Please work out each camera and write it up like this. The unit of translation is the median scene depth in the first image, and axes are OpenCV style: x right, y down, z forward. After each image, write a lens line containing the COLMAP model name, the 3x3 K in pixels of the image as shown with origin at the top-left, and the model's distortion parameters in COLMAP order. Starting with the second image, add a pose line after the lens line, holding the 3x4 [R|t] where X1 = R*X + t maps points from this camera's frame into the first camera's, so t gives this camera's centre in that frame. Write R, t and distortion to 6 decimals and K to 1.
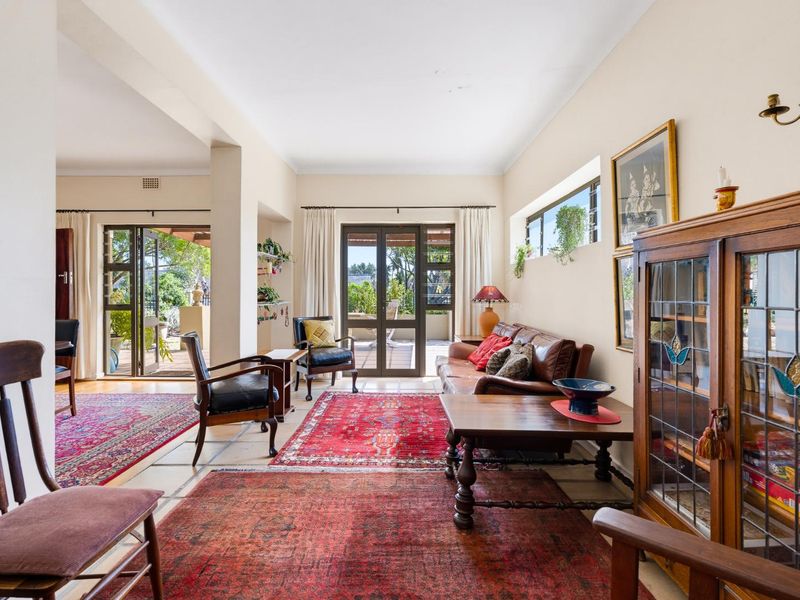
lens RADIAL K [[404.6, 0, 408.8], [0, 404.6, 296.5], [0, 0, 1]] dist [-0.015080, 0.006146]
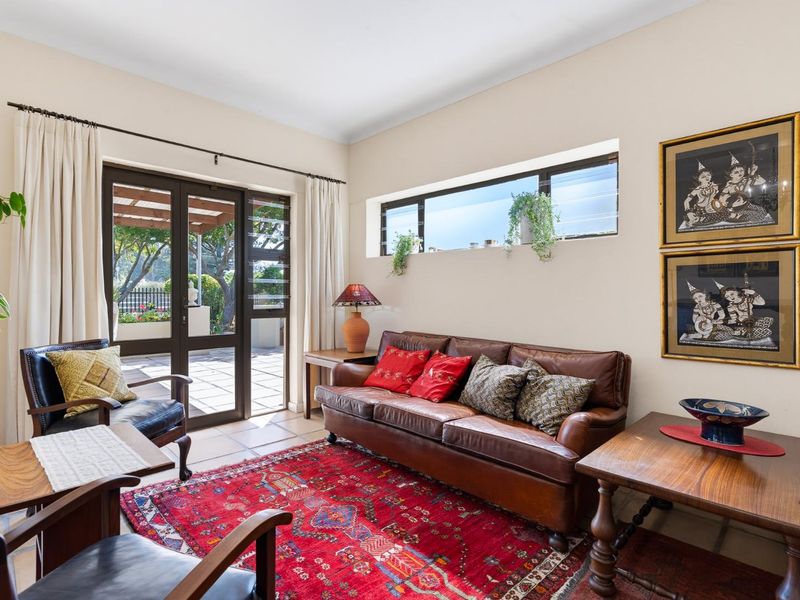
lens RADIAL K [[404.6, 0, 399.9], [0, 404.6, 300.8], [0, 0, 1]] dist [-0.015080, 0.006146]
pose [[0.724462, -0.008960, 0.689256, -0.256389], [0.000950, 0.999928, 0.012000, -0.003690], [-0.689314, -0.008039, 0.724418, 0.366586]]
